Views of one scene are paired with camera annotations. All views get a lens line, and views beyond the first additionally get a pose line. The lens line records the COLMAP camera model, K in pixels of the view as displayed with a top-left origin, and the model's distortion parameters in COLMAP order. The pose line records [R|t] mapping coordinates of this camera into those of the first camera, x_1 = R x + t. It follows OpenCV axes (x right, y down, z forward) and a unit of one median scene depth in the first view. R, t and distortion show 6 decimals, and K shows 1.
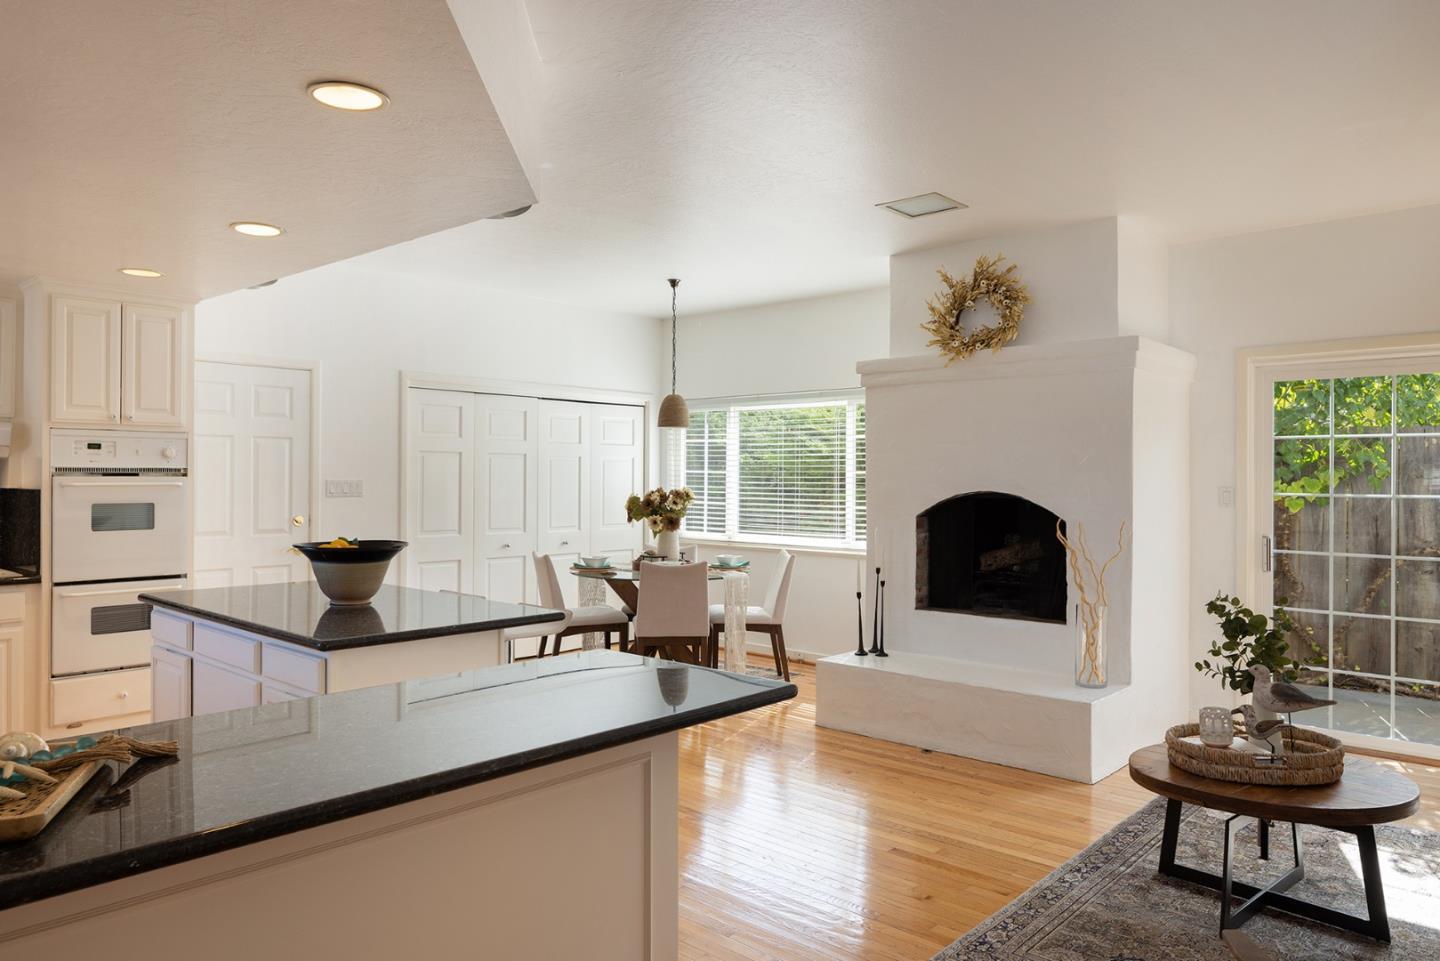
lens RADIAL K [[979.6, 0, 720.0], [0, 979.6, 480.5], [0, 0, 1]] dist [-0.004583, -0.001493]
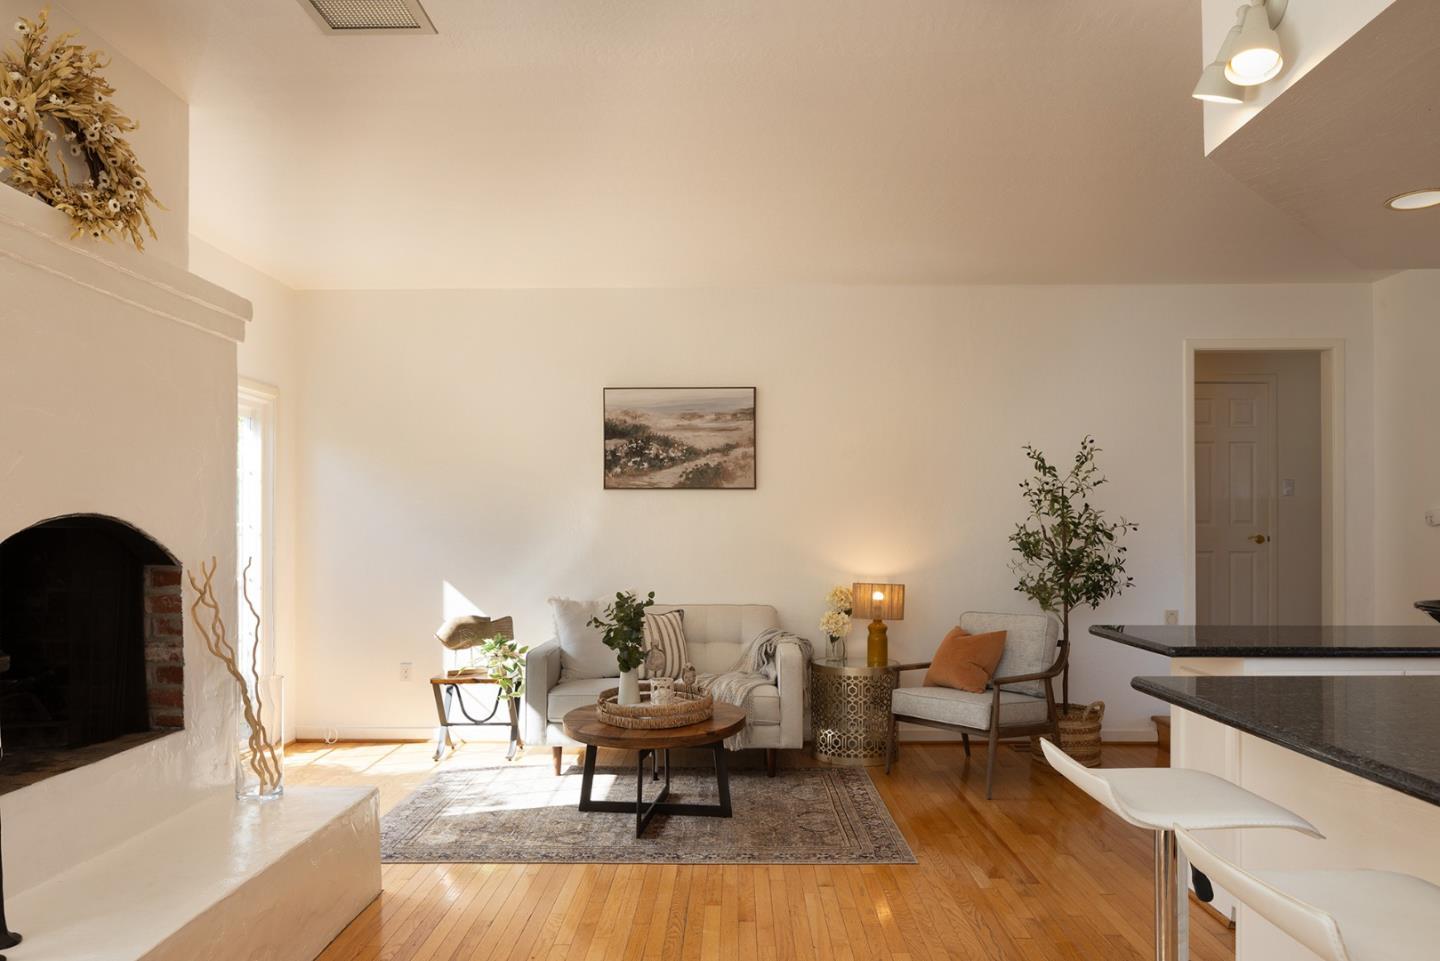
lens RADIAL K [[979.6, 0, 720.0], [0, 979.6, 480.5], [0, 0, 1]] dist [-0.004583, -0.001493]
pose [[-0.658938, 0.032143, 0.751510, -0.527362], [-0.000451, 0.999070, -0.043127, 0.024588], [-0.752197, -0.028757, -0.658310, 1.768671]]
